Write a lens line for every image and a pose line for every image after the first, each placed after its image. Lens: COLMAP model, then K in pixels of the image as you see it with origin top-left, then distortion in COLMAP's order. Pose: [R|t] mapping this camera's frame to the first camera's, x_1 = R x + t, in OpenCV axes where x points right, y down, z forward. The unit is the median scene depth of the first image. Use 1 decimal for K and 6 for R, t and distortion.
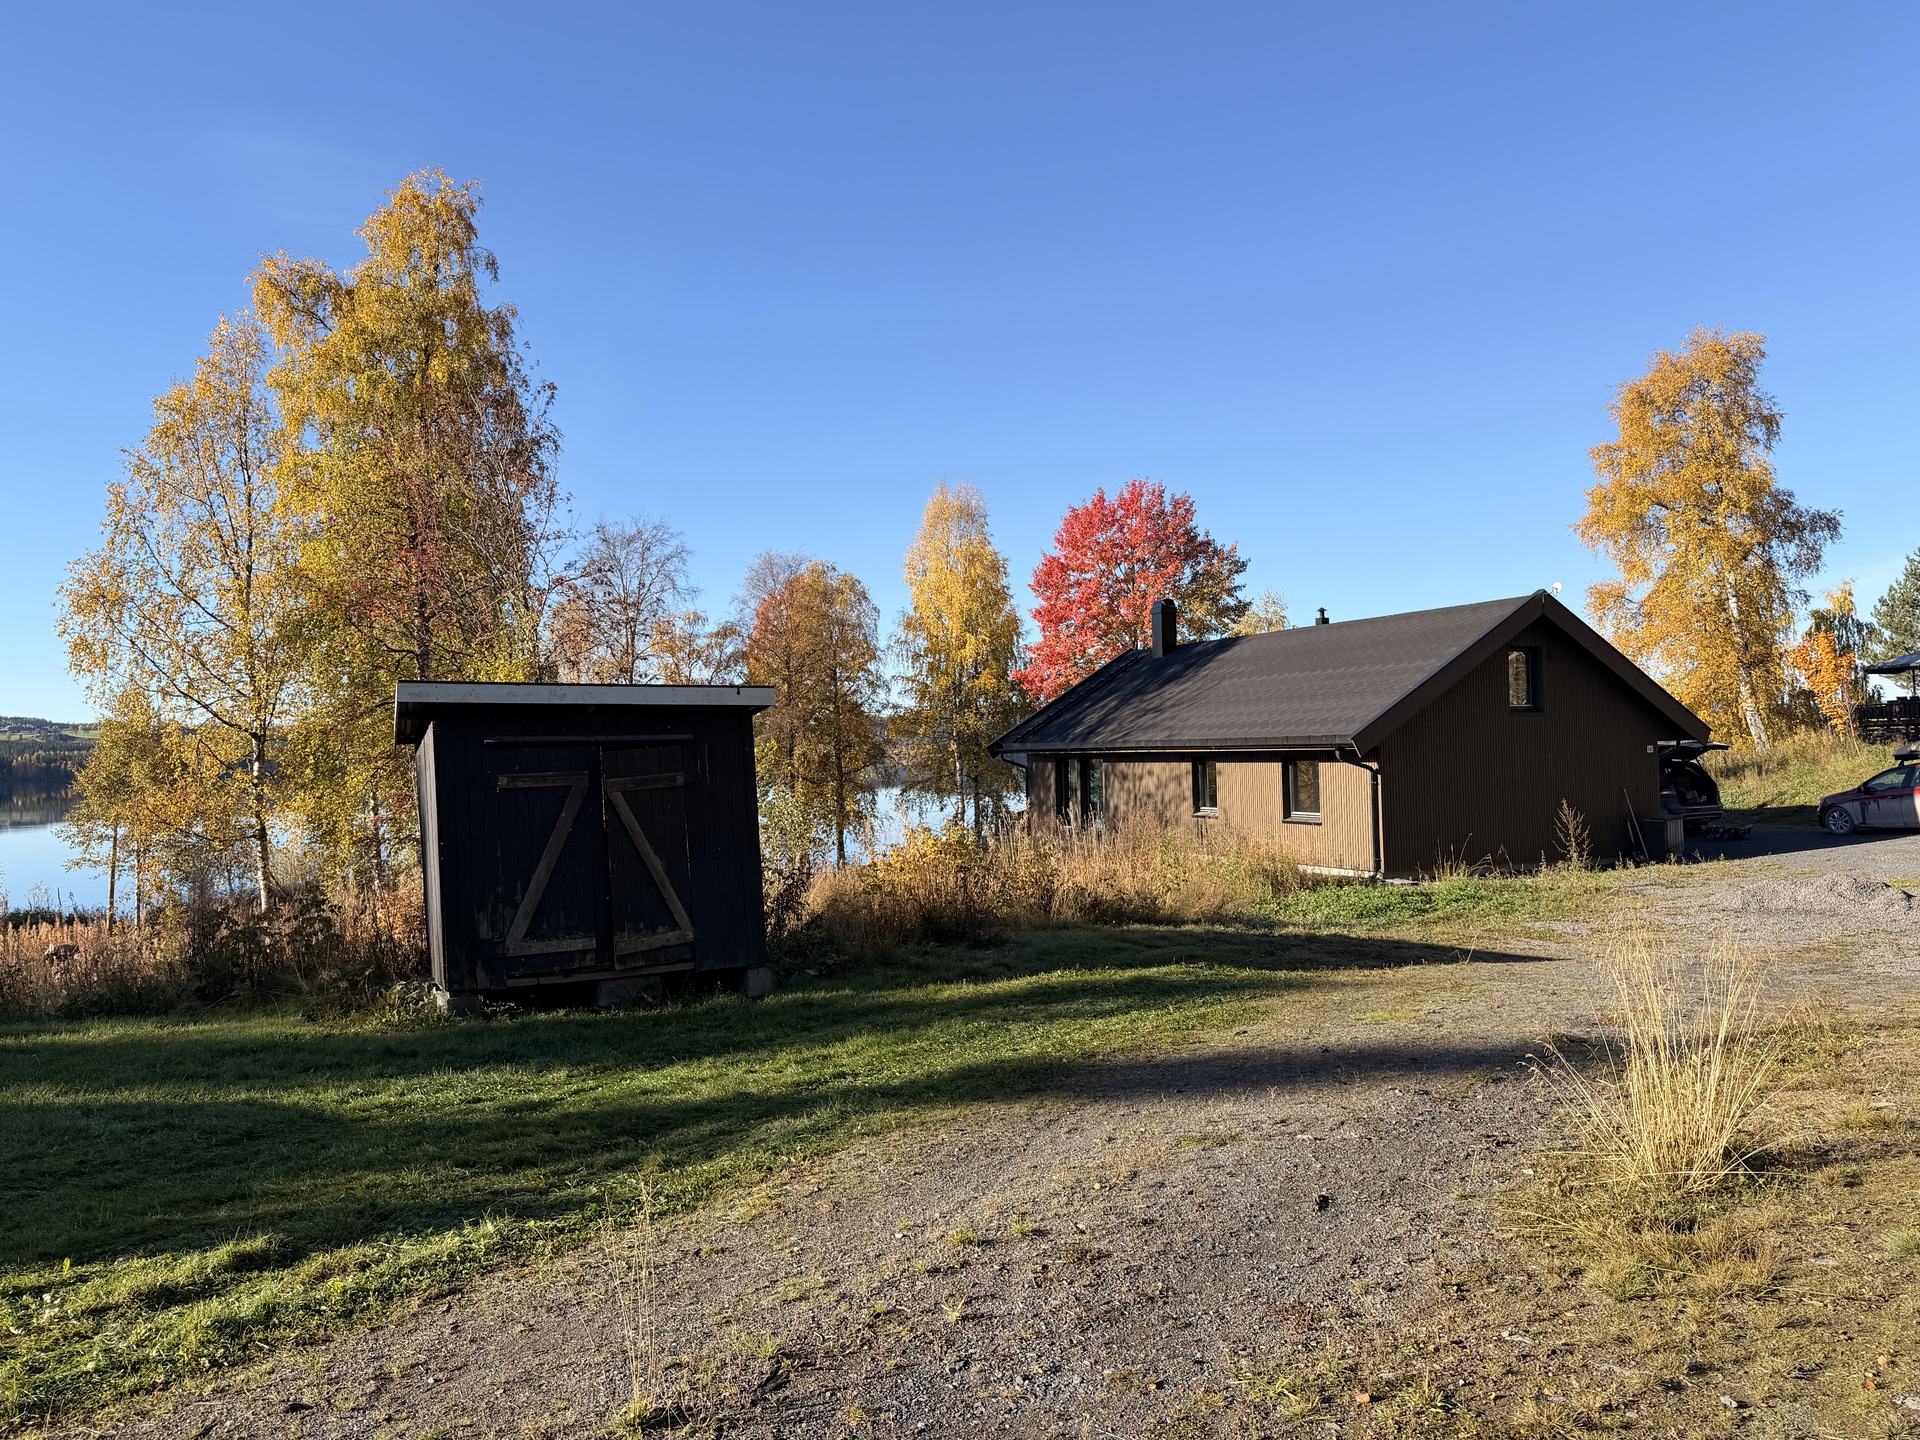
lens RADIAL K [[1354.2, 0, 961.1], [0, 1354.2, 722.3], [0, 0, 1]] dist [0.009579, -0.006291]
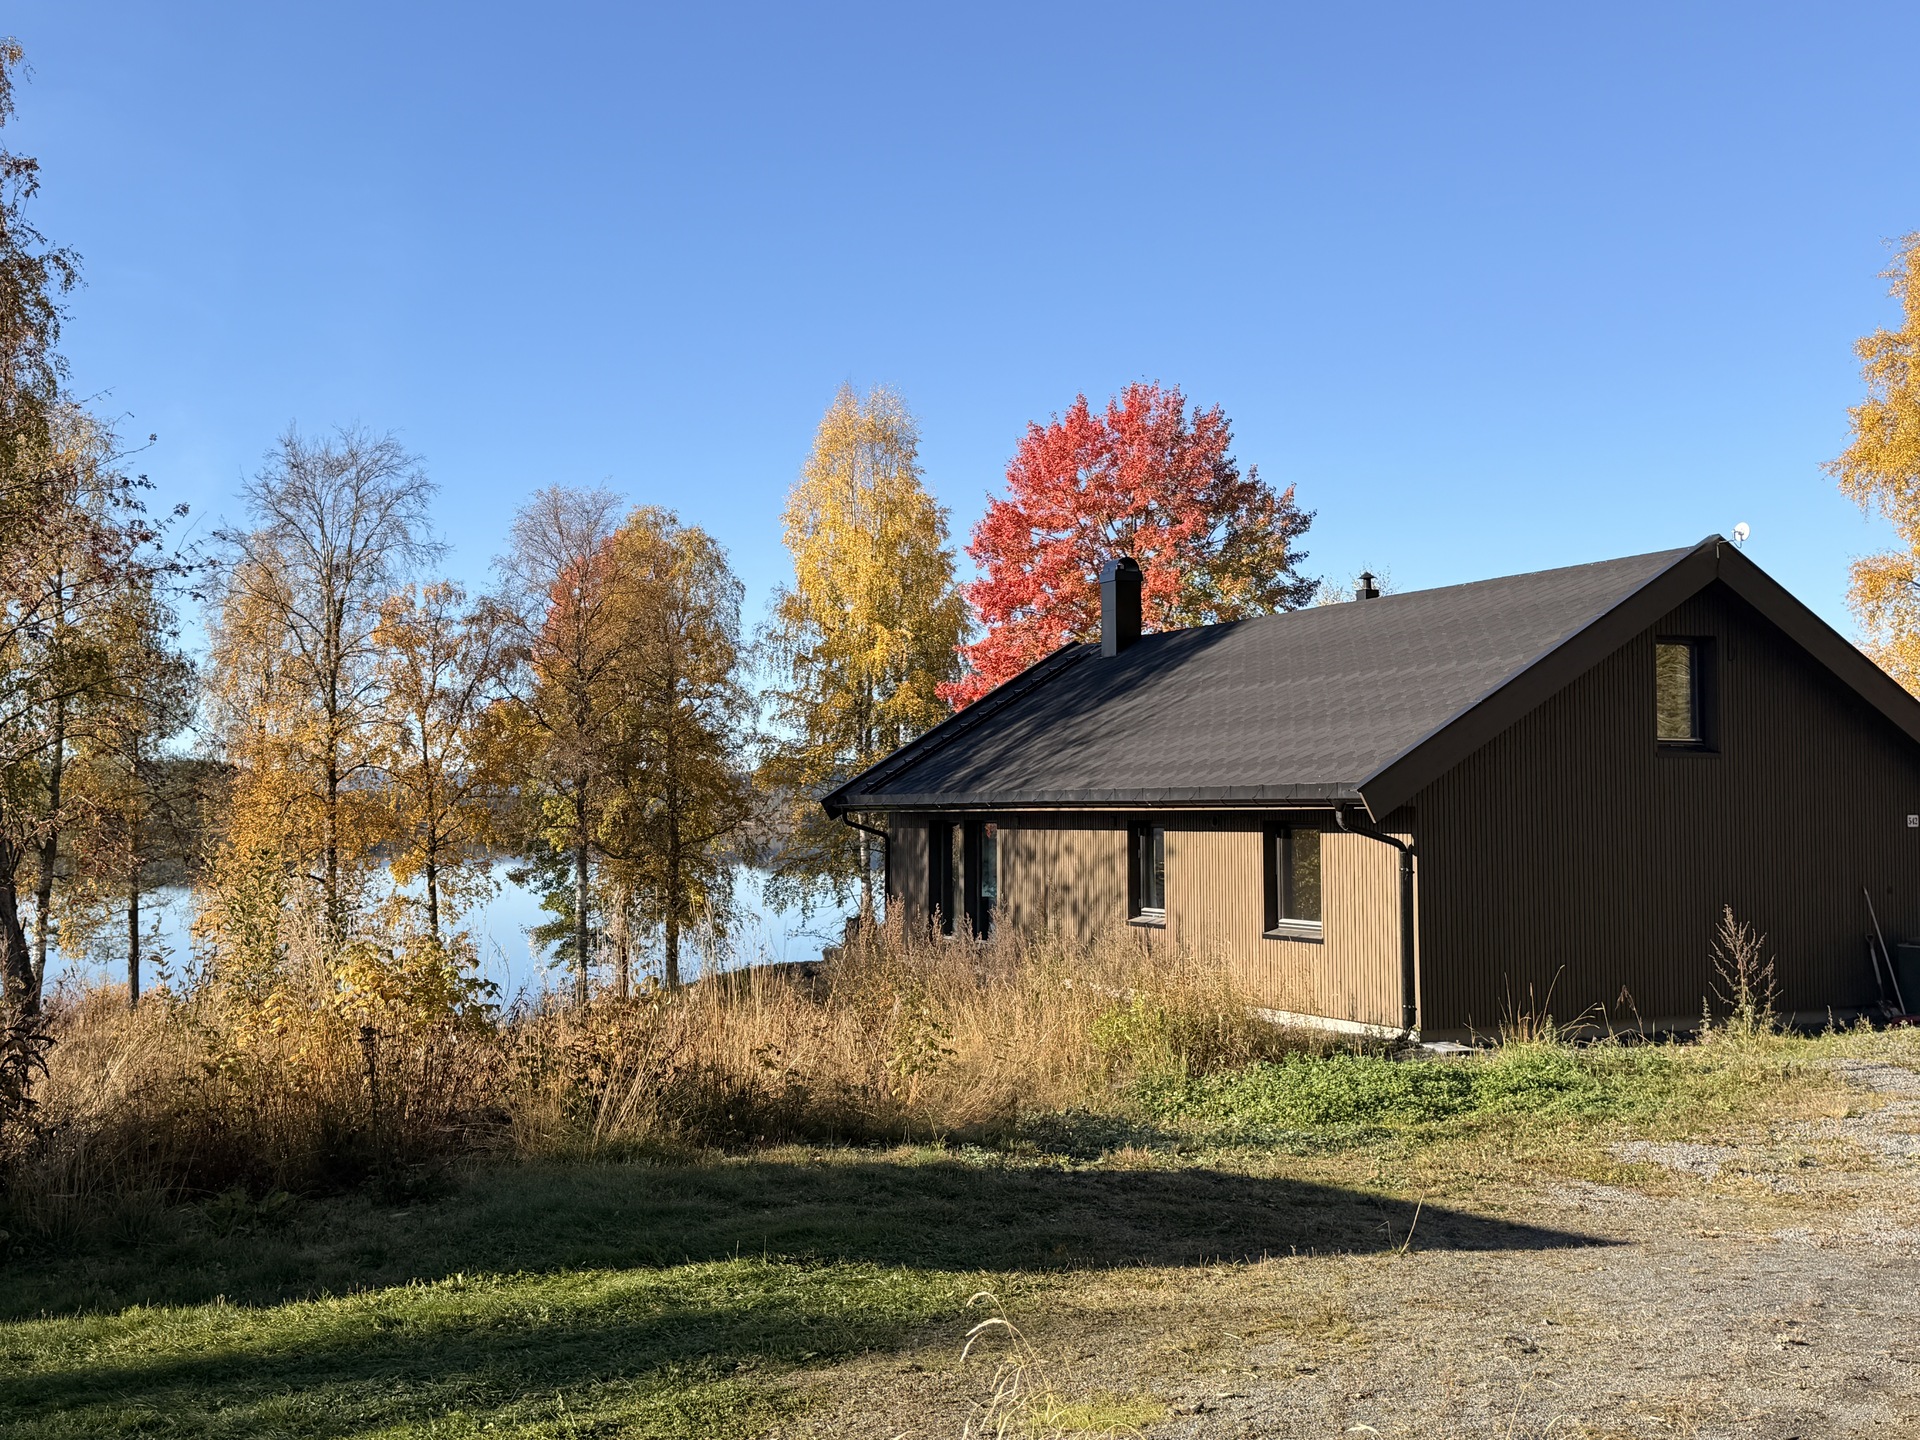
lens RADIAL K [[2056.3, 0, 959.8], [0, 2056.3, 712.0], [0, 0, 1]] dist [0.043647, 0.000000]
pose [[0.999789, 0.017046, 0.011479, 0.078038], [-0.016704, 0.999432, -0.029267, 0.005114], [-0.011971, 0.029069, 0.999506, 0.105049]]
